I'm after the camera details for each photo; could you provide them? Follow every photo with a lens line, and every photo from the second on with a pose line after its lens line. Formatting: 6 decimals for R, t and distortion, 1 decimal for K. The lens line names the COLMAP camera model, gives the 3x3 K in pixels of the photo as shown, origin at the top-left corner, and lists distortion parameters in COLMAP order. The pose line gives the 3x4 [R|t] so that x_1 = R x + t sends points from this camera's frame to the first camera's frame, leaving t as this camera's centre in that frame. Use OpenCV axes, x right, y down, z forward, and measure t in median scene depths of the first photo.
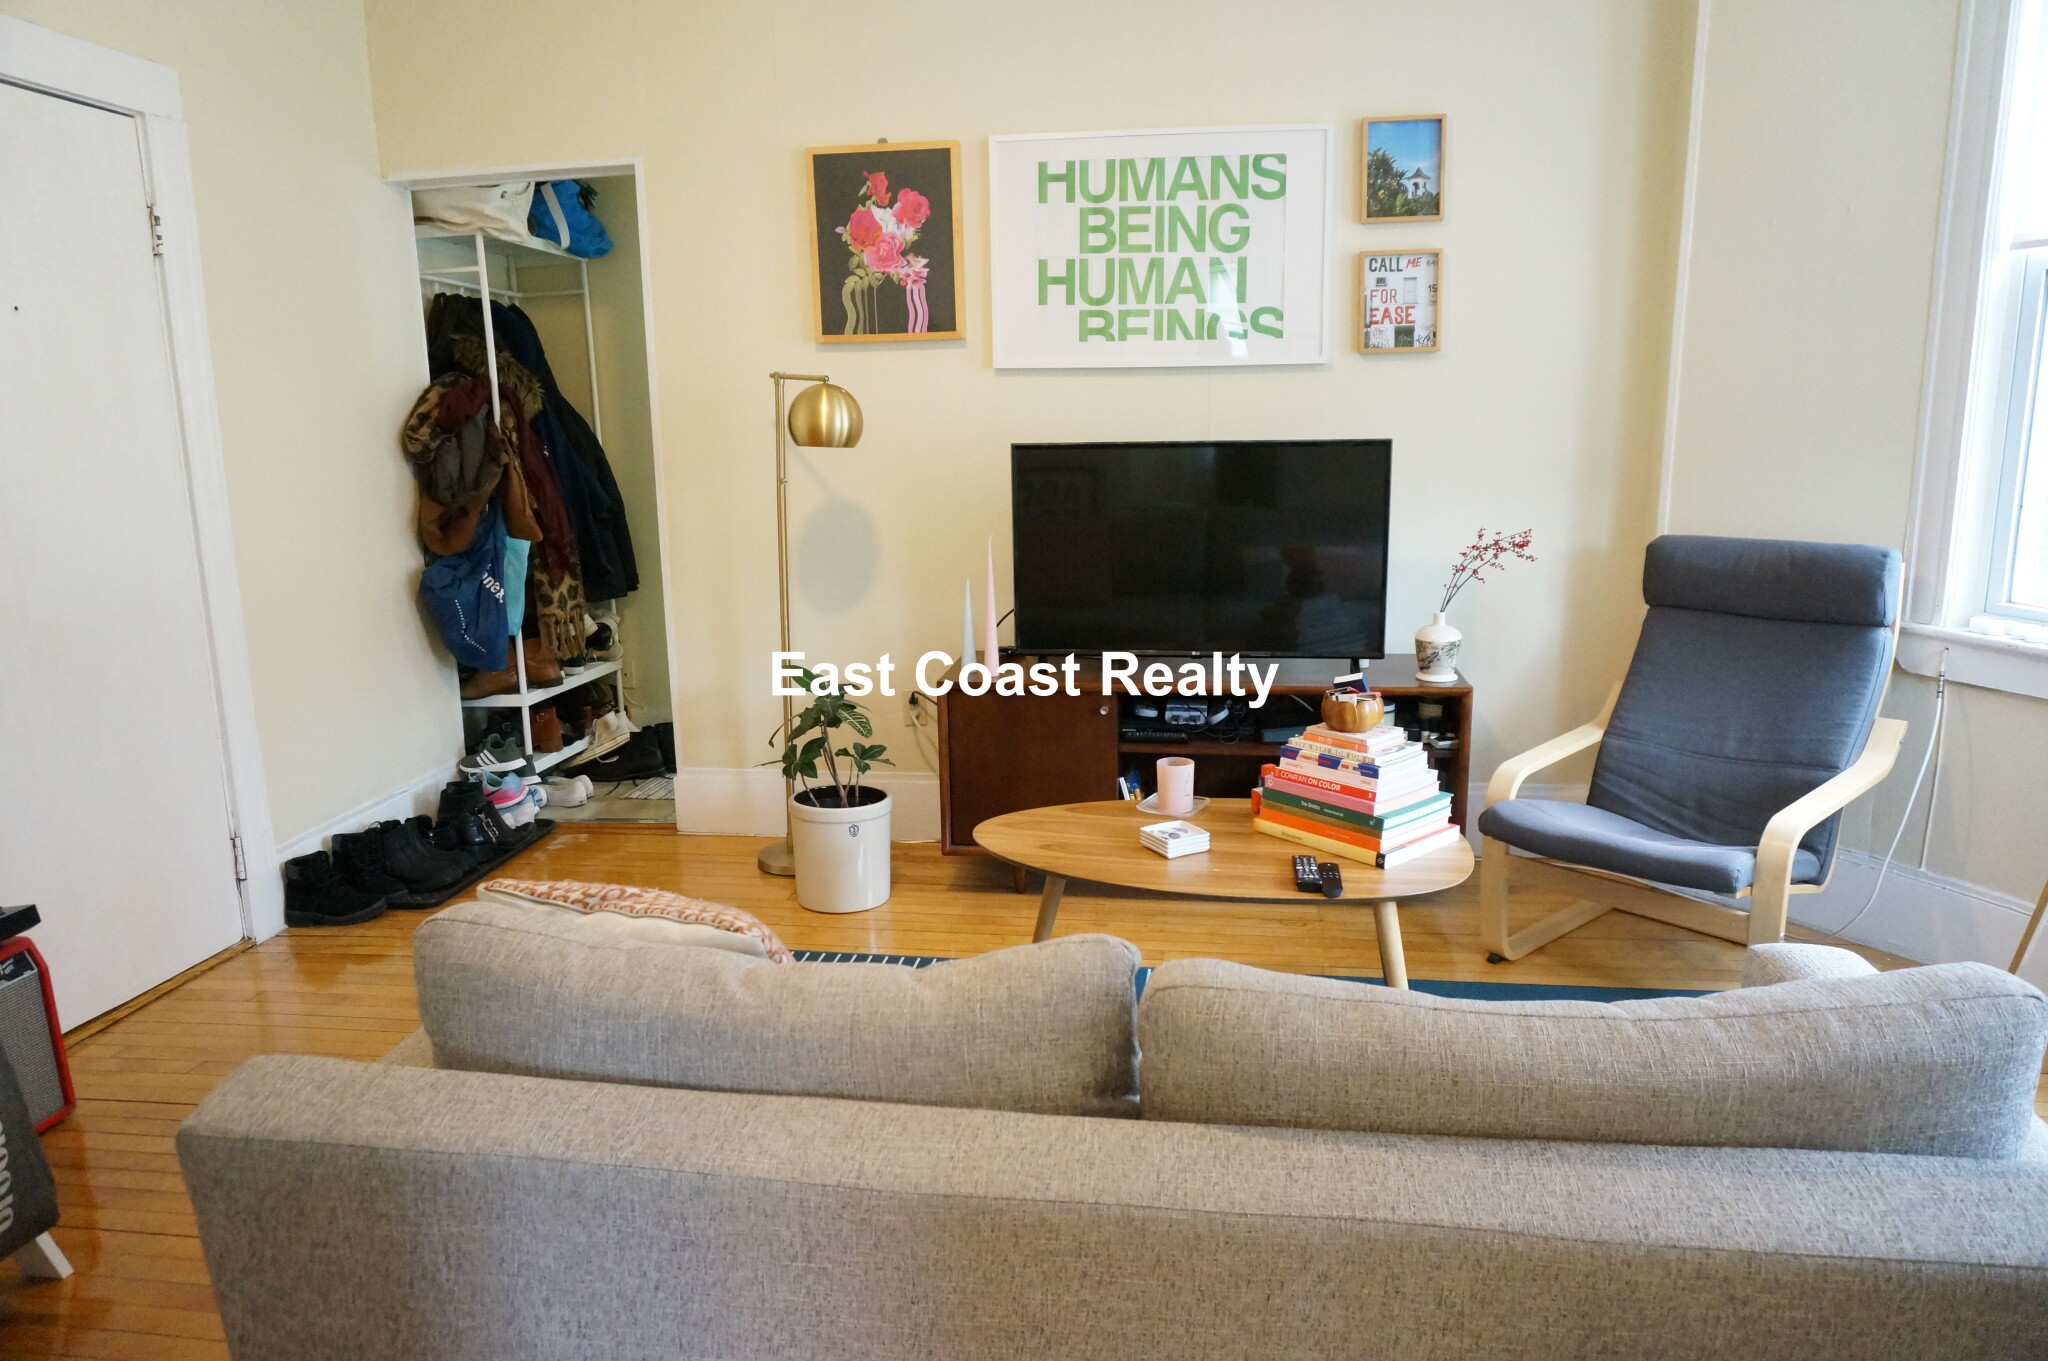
lens RADIAL K [[1383.4, 0, 1023.1], [0, 1383.4, 684.1], [0, 0, 1]] dist [-0.023465, 0.009283]
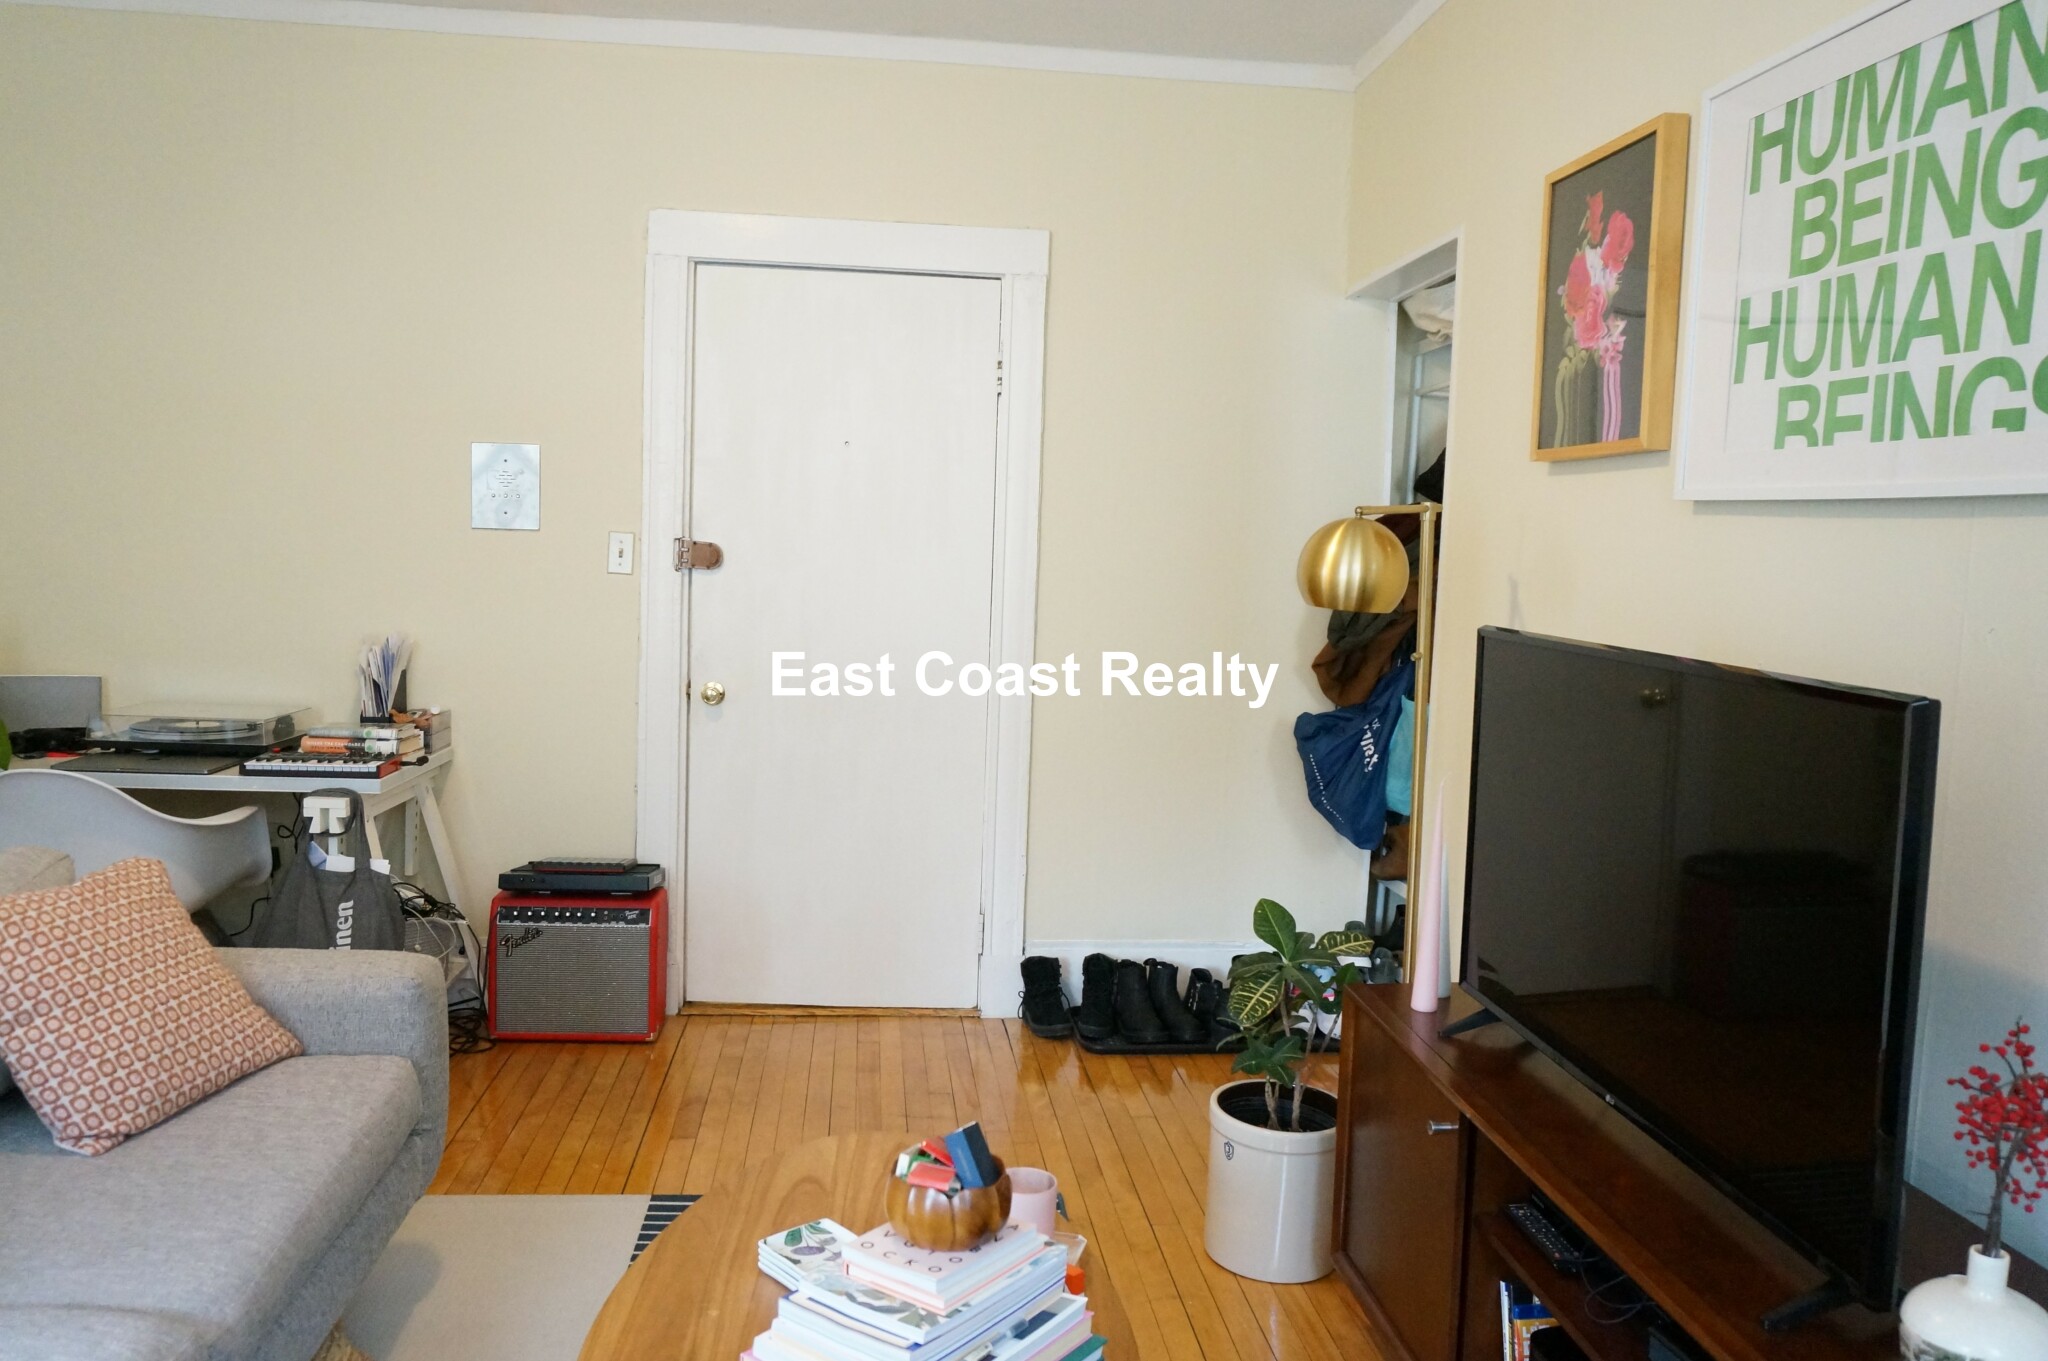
lens RADIAL K [[1538.5, 0, 1020.7], [0, 1538.5, 678.8], [0, 0, 1]] dist [0.010149, 0.014527]
pose [[0.230463, 0.117070, -0.966013, 0.542936], [-0.227817, 0.971638, 0.063401, -0.141620], [0.946037, 0.205463, 0.250597, 0.624989]]
